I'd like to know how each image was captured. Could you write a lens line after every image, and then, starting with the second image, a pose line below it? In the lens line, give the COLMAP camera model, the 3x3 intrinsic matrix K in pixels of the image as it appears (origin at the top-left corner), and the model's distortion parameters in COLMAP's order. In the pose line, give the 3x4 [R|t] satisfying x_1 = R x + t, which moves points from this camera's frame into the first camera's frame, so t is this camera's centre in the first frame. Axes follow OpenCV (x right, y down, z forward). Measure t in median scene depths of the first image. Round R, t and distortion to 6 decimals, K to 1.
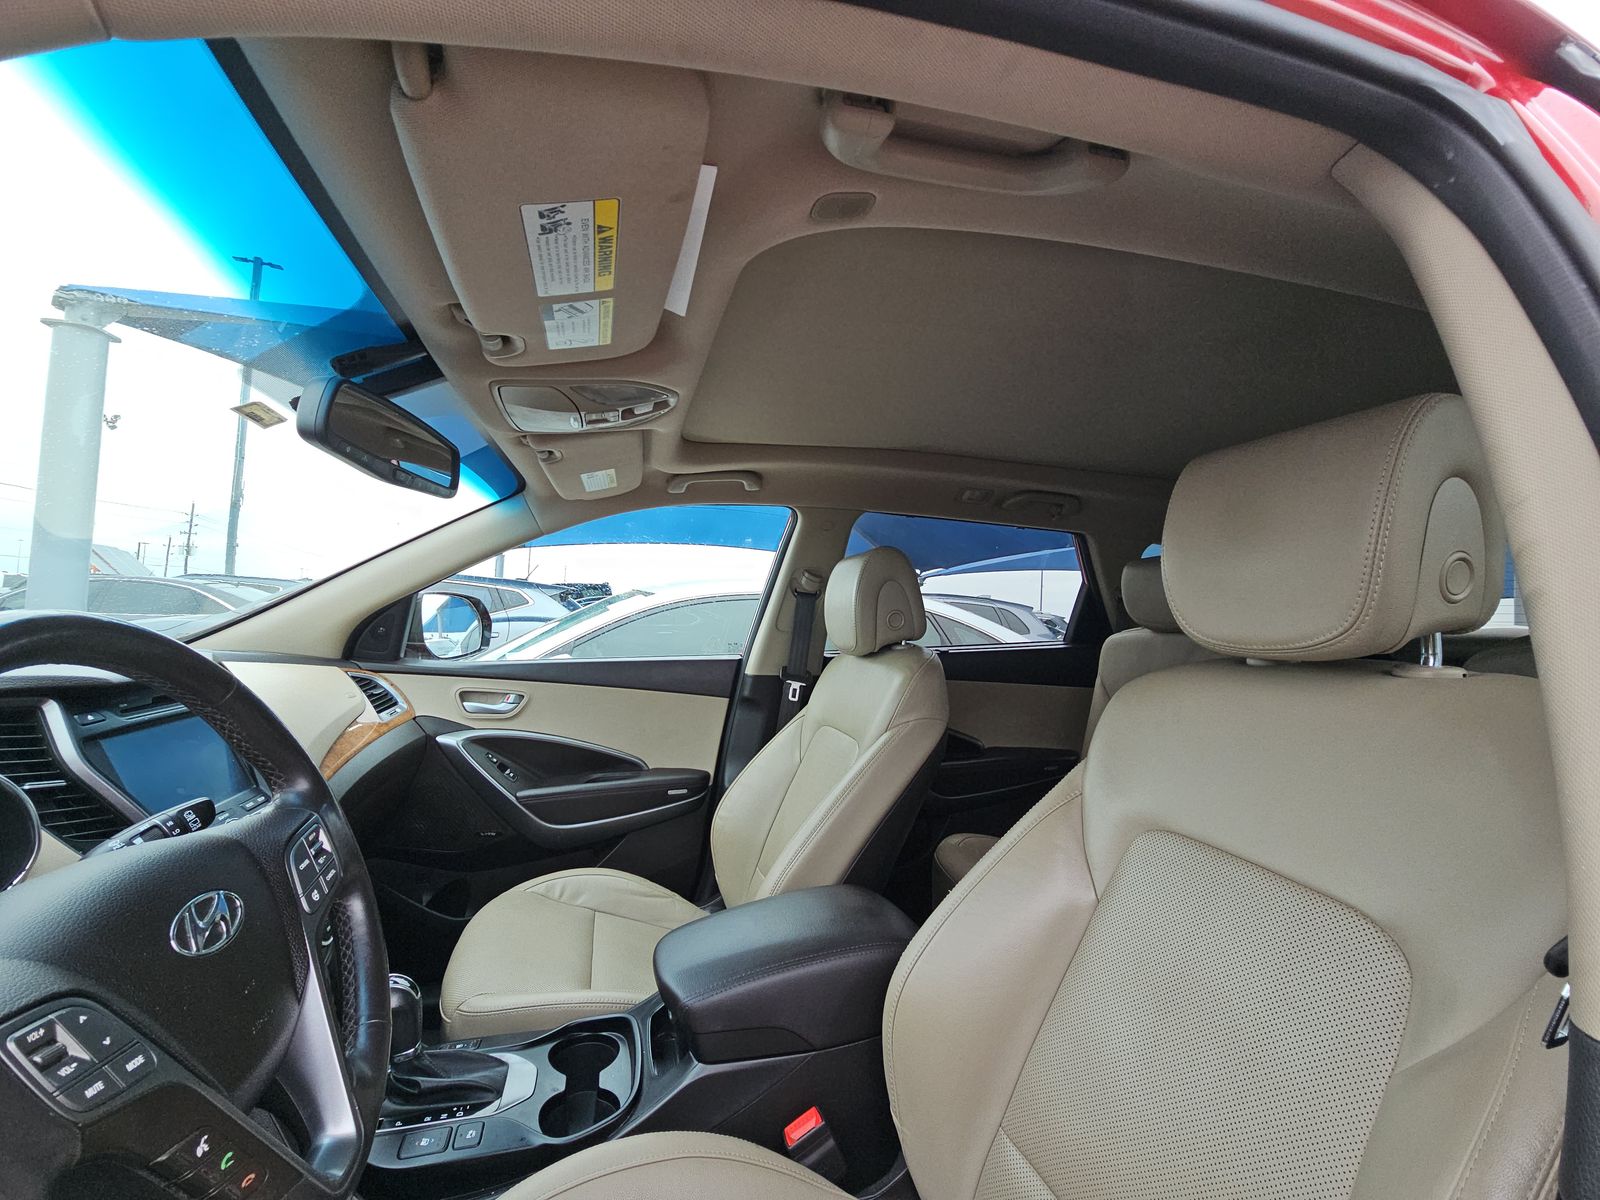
lens RADIAL K [[675.9, 0, 784.3], [0, 675.9, 608.9], [0, 0, 1]] dist [0.012671, -0.016041]
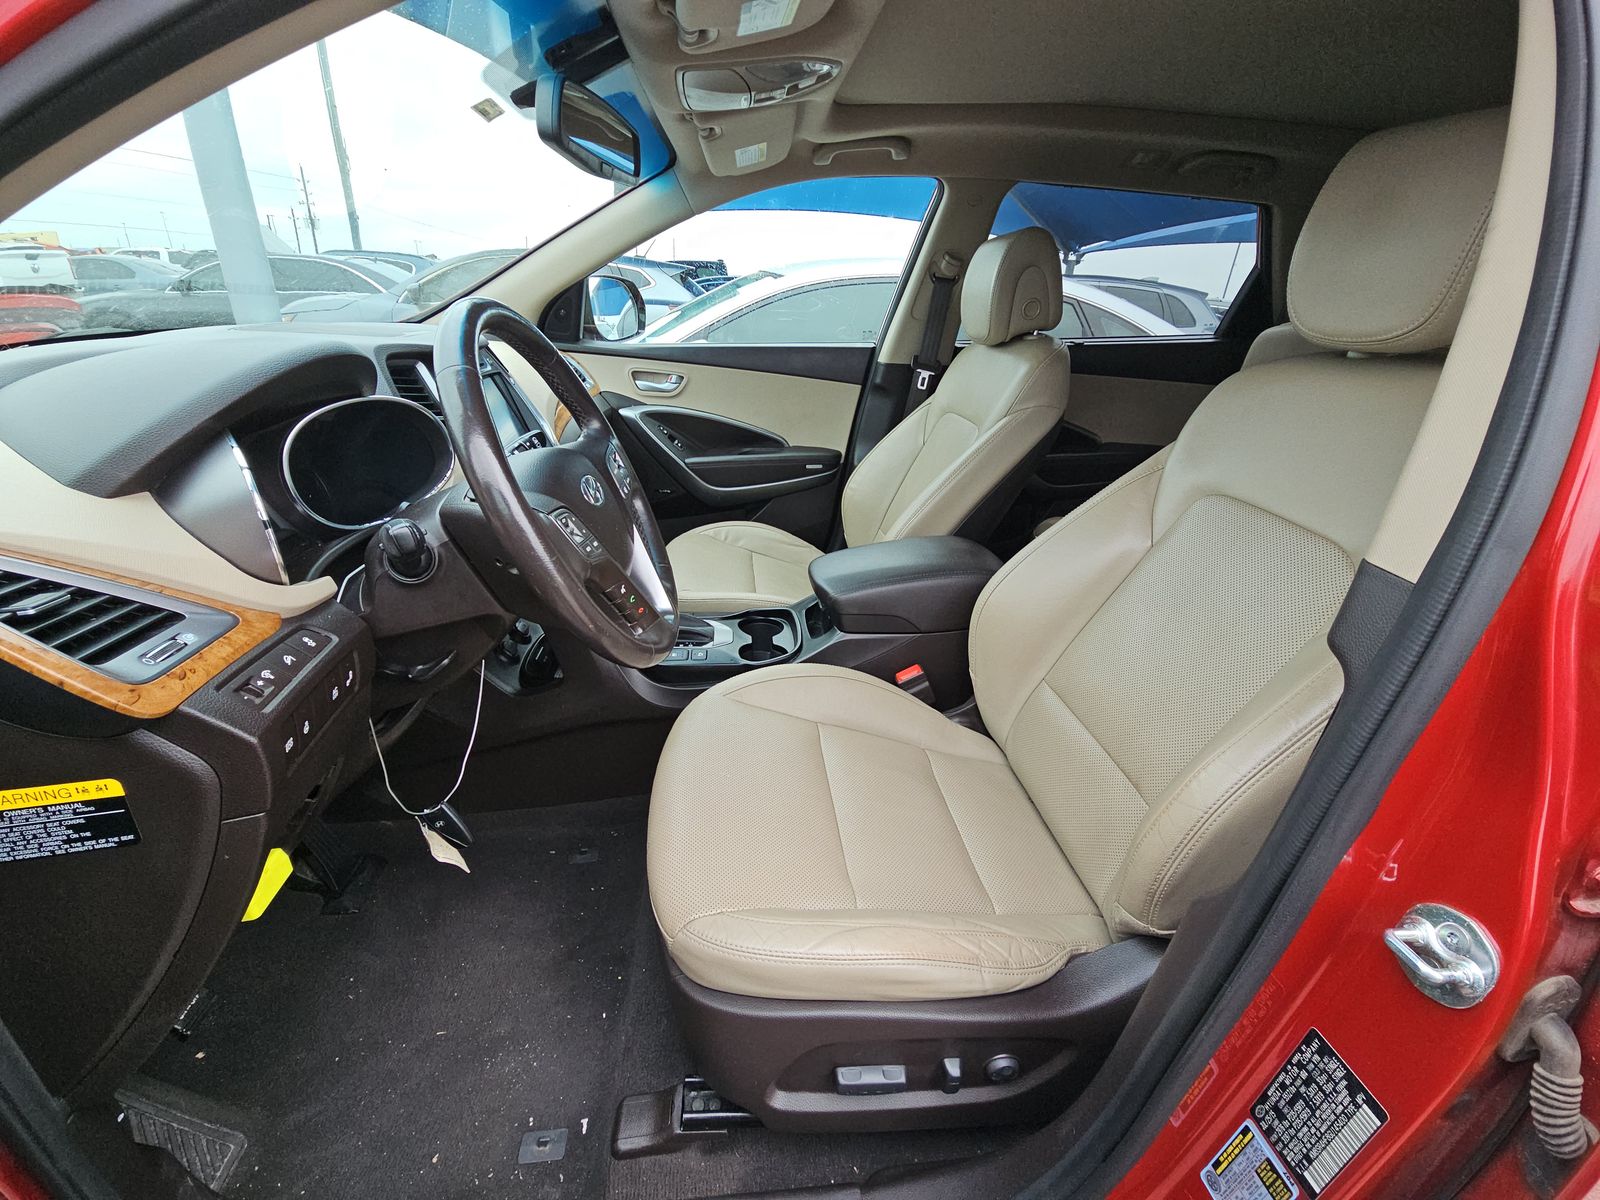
lens RADIAL K [[675.9, 0, 784.3], [0, 675.9, 608.9], [0, 0, 1]] dist [0.012671, -0.016041]
pose [[0.985915, 0.078441, -0.147710, -0.016980], [-0.008437, 0.905393, 0.424492, -0.004072], [0.167033, -0.417267, 0.893302, -0.166487]]
